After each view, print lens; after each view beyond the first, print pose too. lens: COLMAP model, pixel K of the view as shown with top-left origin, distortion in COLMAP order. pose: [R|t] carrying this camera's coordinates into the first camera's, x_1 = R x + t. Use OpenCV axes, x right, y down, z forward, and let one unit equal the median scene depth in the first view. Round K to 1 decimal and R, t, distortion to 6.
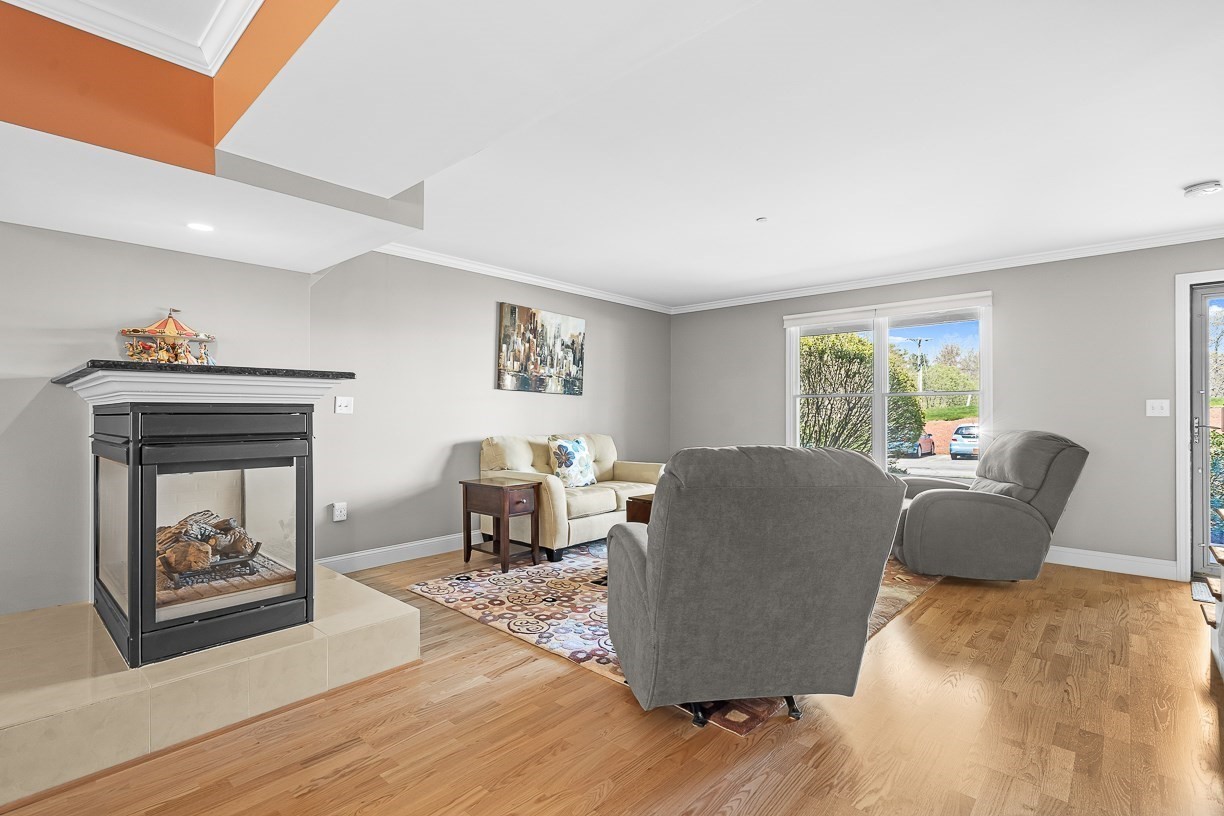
lens RADIAL K [[583.4, 0, 622.1], [0, 583.4, 406.3], [0, 0, 1]] dist [0.001145, 0.001018]
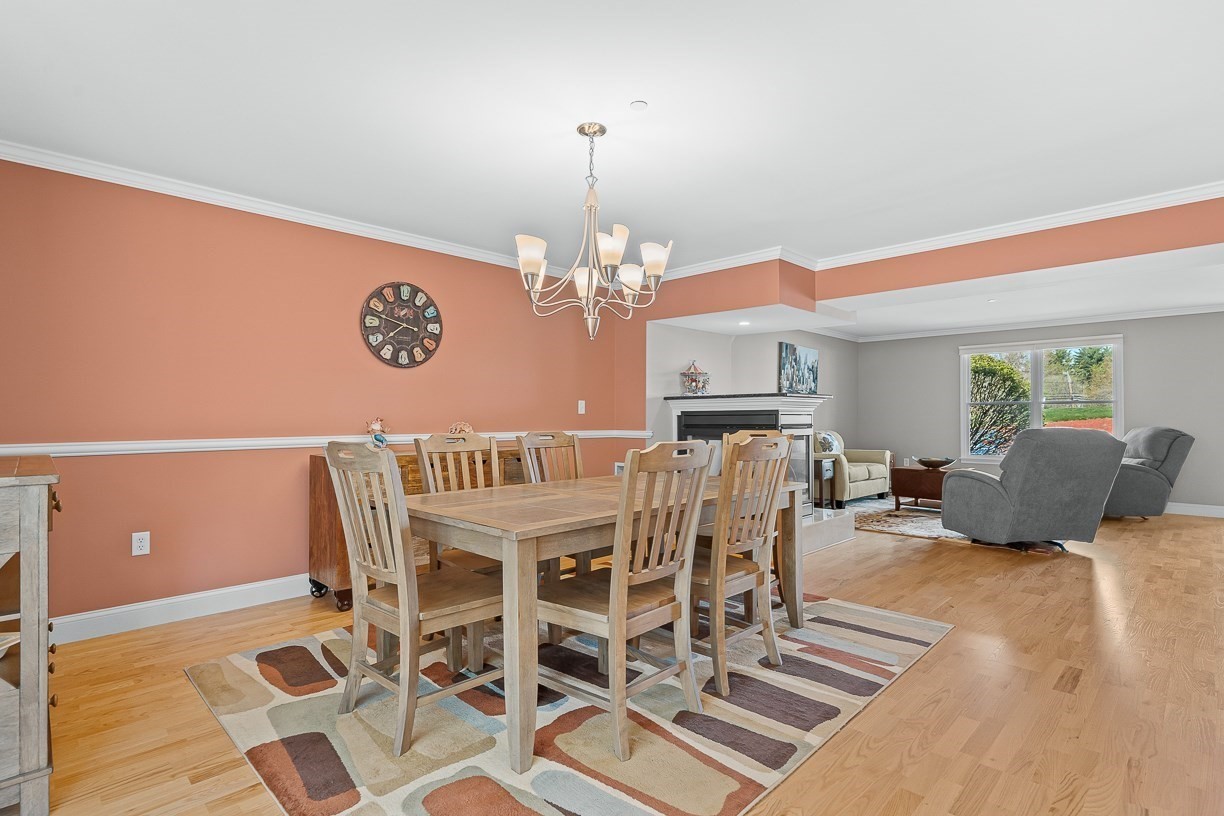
lens RADIAL K [[600.1, 0, 624.9], [0, 600.1, 408.6], [0, 0, 1]] dist [0.000169, 0.001208]
pose [[0.998415, 0.000274, -0.056273, -0.557651], [-0.000409, 0.999997, -0.002380, -0.002045], [0.056272, 0.002399, 0.998413, -0.613062]]
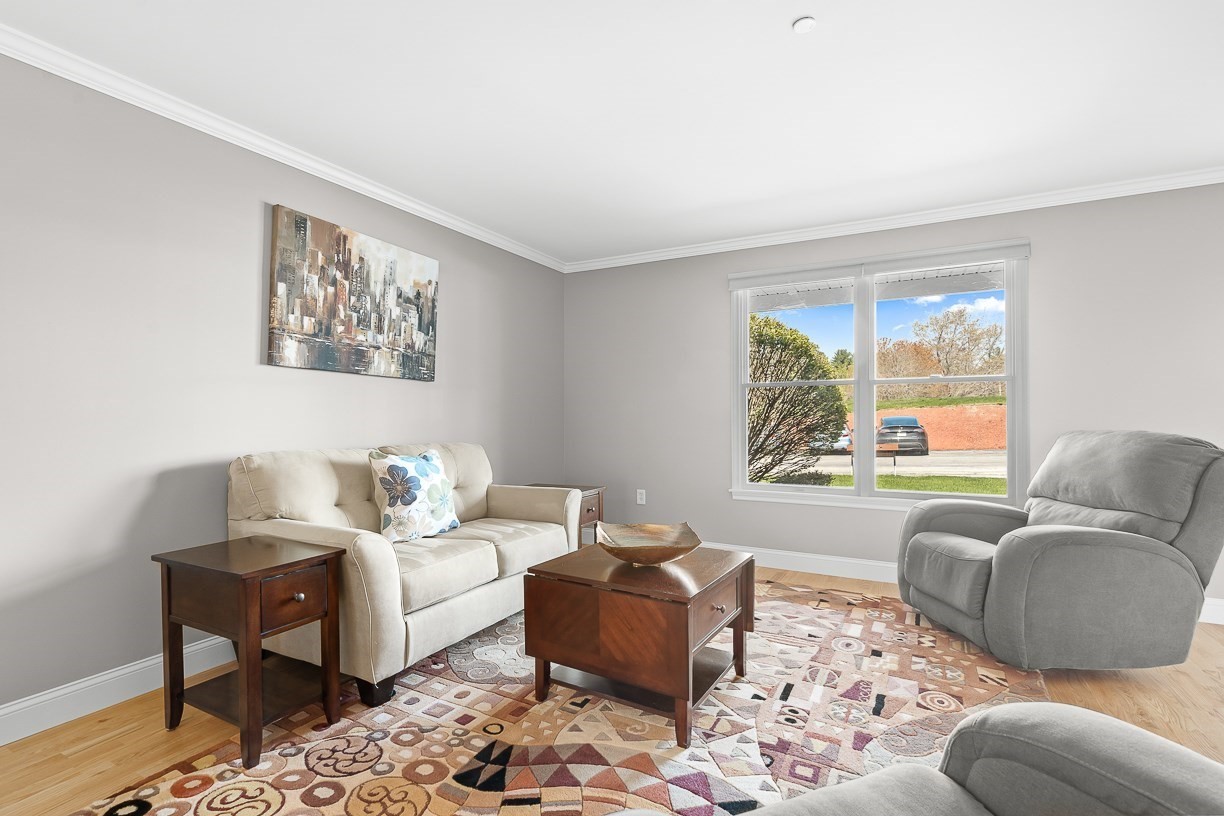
lens RADIAL K [[583.4, 0, 633.0], [0, 583.4, 413.3], [0, 0, 1]] dist [0.001145, 0.001018]
pose [[0.967579, -0.005876, 0.252502, -0.025018], [0.002875, 0.999921, 0.012252, 0.010277], [-0.252554, -0.011129, 0.967519, 0.416461]]
